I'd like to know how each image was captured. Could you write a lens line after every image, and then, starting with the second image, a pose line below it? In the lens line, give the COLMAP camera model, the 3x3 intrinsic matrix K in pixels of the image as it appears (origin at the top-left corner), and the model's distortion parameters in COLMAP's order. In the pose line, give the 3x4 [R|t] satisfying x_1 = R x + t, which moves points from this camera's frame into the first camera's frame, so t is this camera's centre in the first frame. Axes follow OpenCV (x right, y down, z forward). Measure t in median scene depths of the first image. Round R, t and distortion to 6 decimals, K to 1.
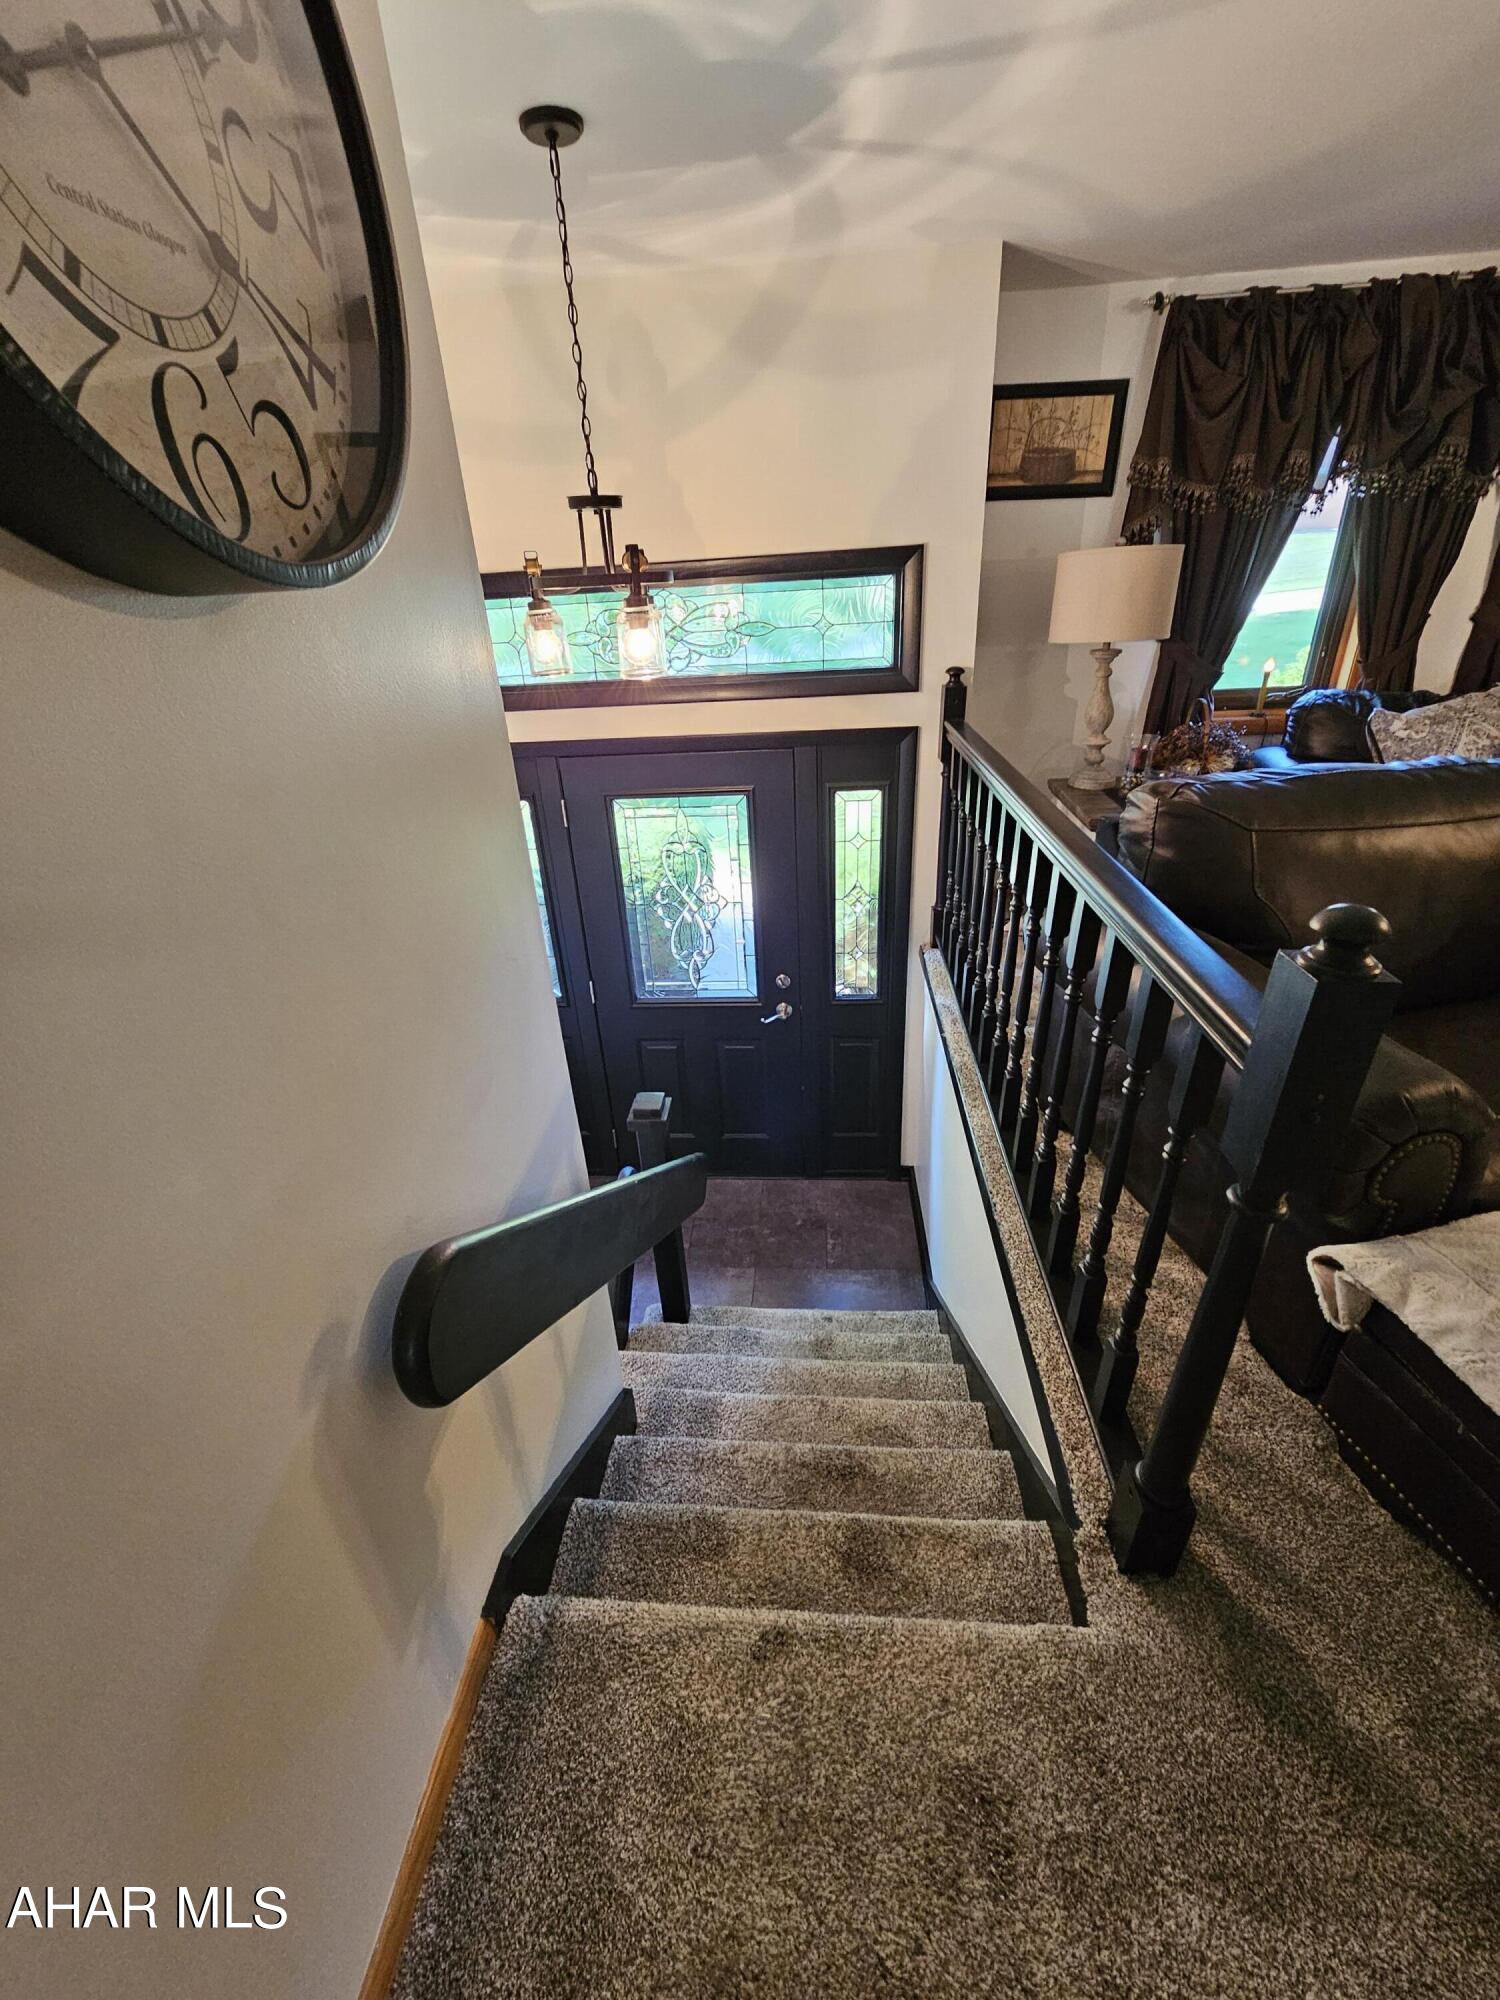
lens RADIAL K [[821.1, 0, 746.8], [0, 821.1, 1003.1], [0, 0, 1]] dist [-0.001220, -0.000499]
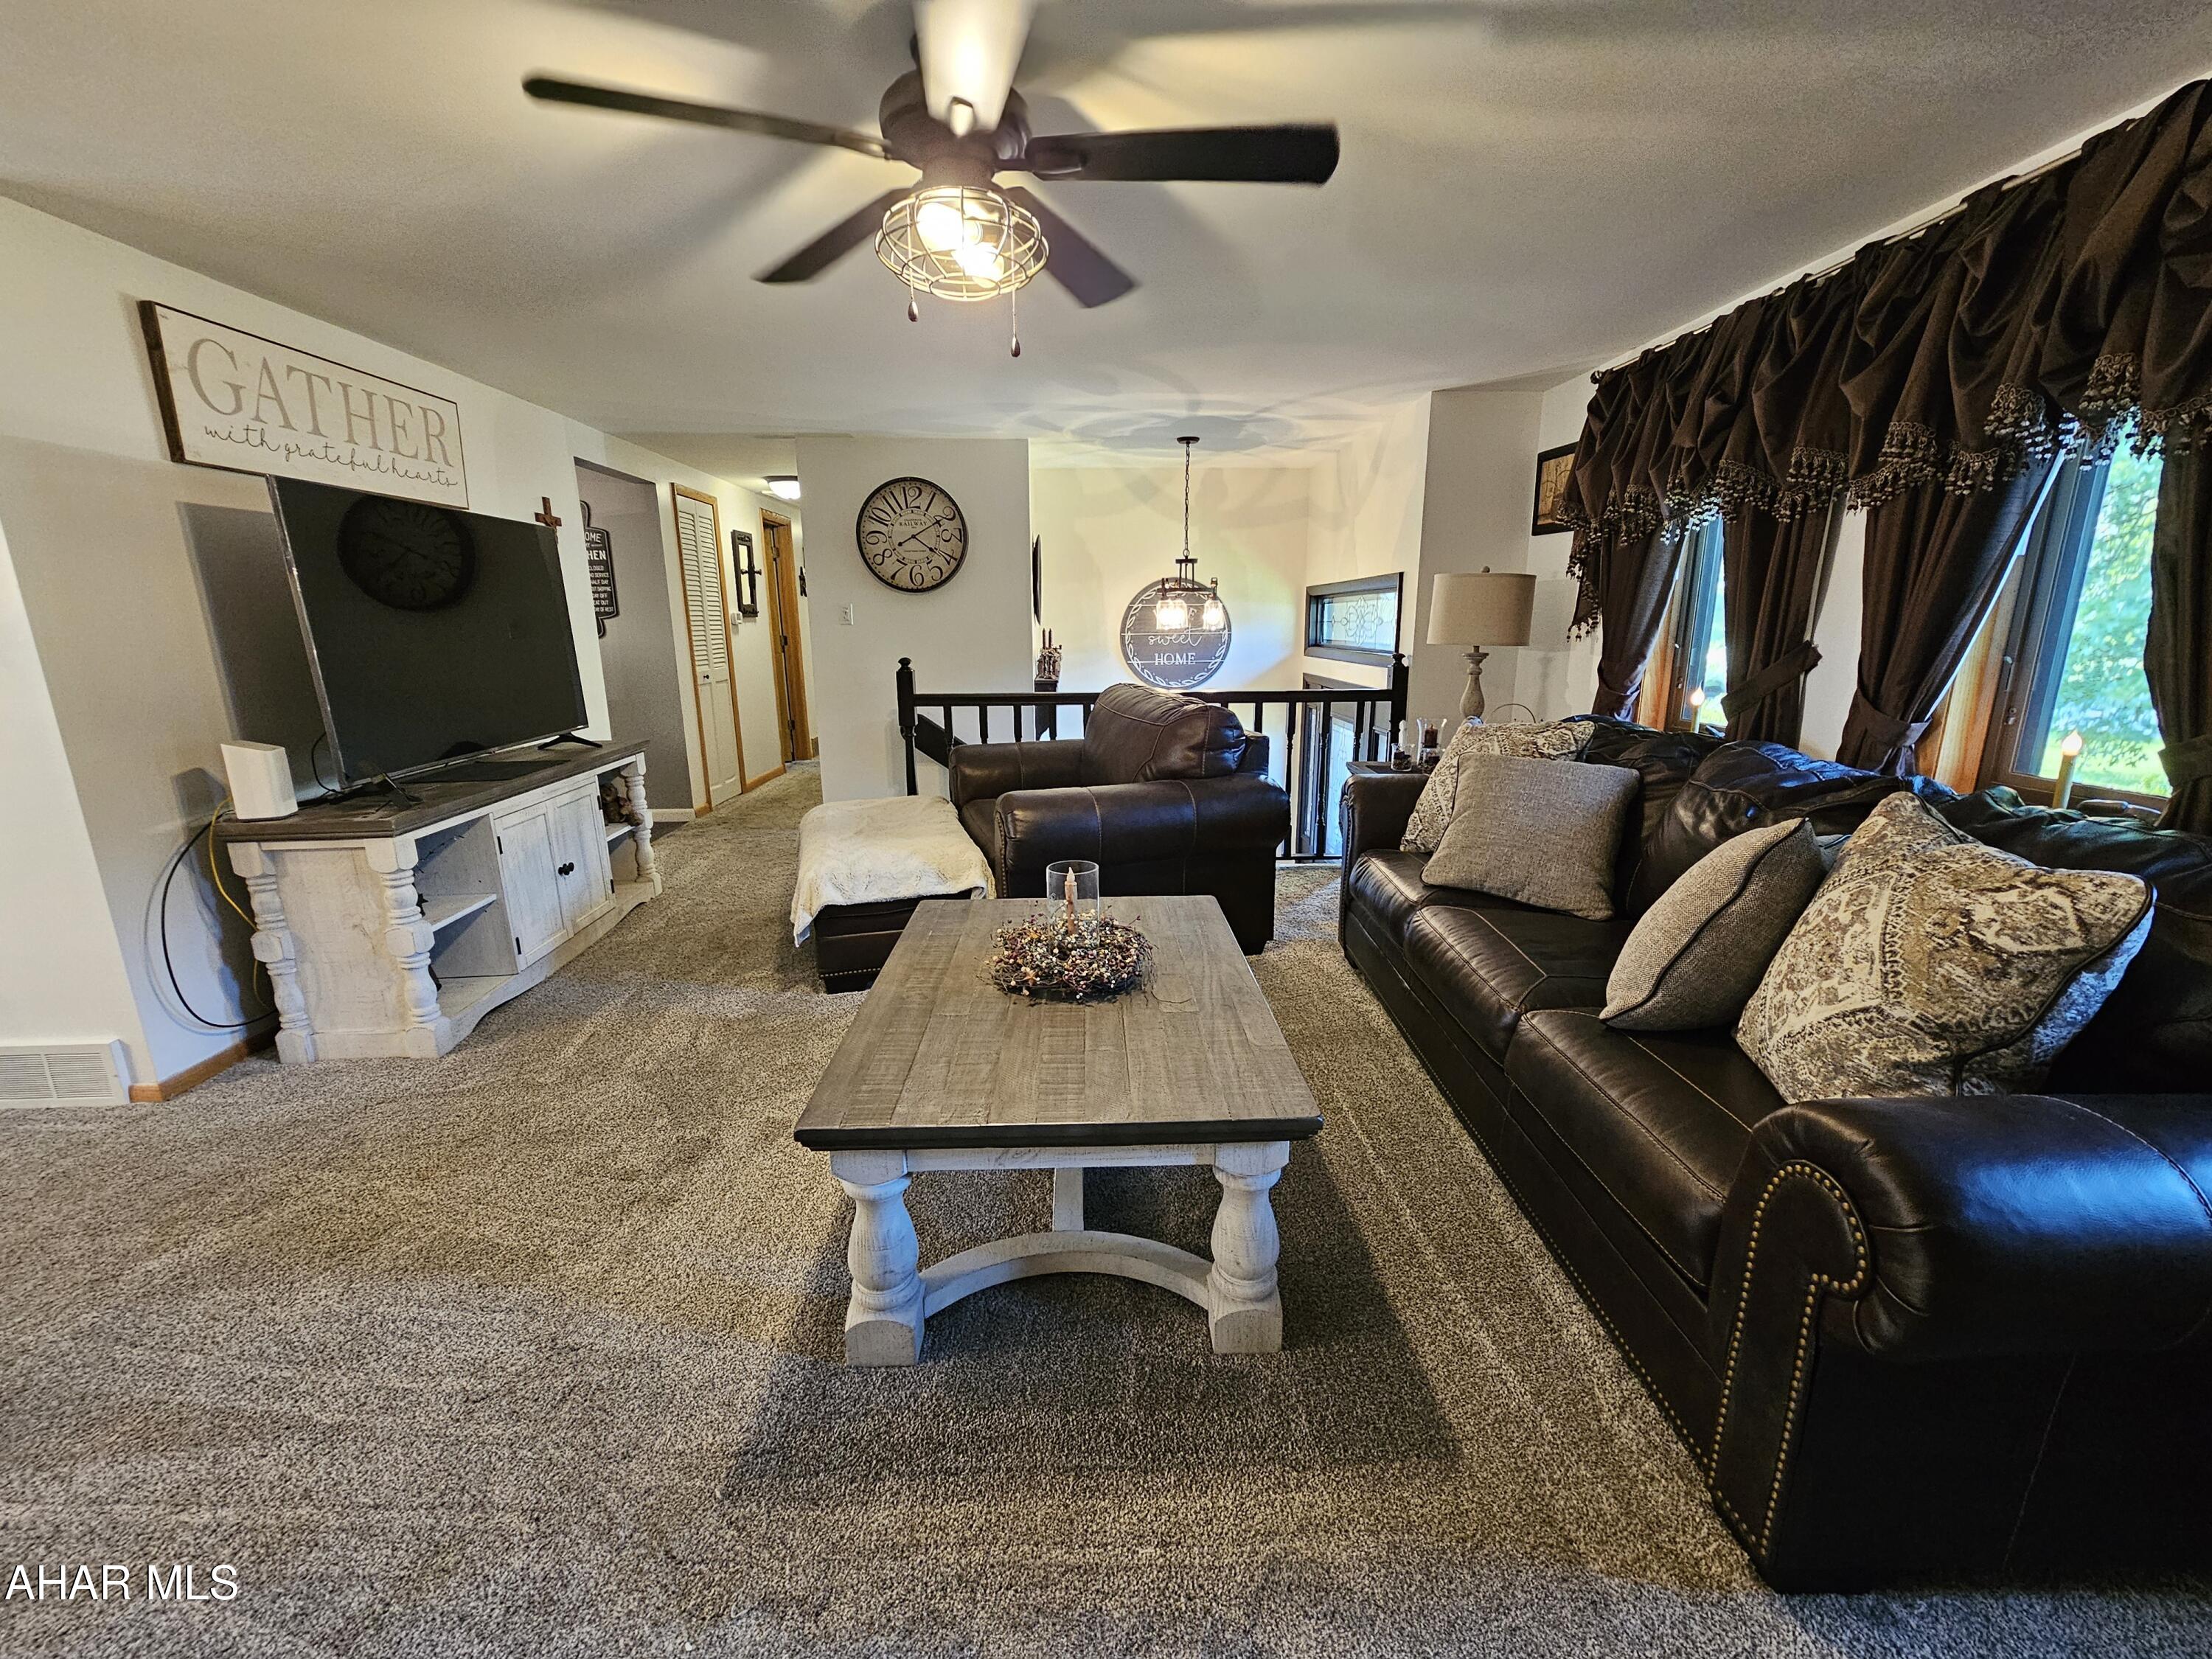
lens RADIAL K [[908.1, 0, 1105.8], [0, 908.1, 838.0], [0, 0, 1]] dist [-0.001220, -0.000499]
pose [[0.116648, 0.282657, -0.952102, 1.887148], [-0.454412, 0.867609, 0.201900, -0.243498], [0.883121, 0.409096, 0.229648, 0.370723]]
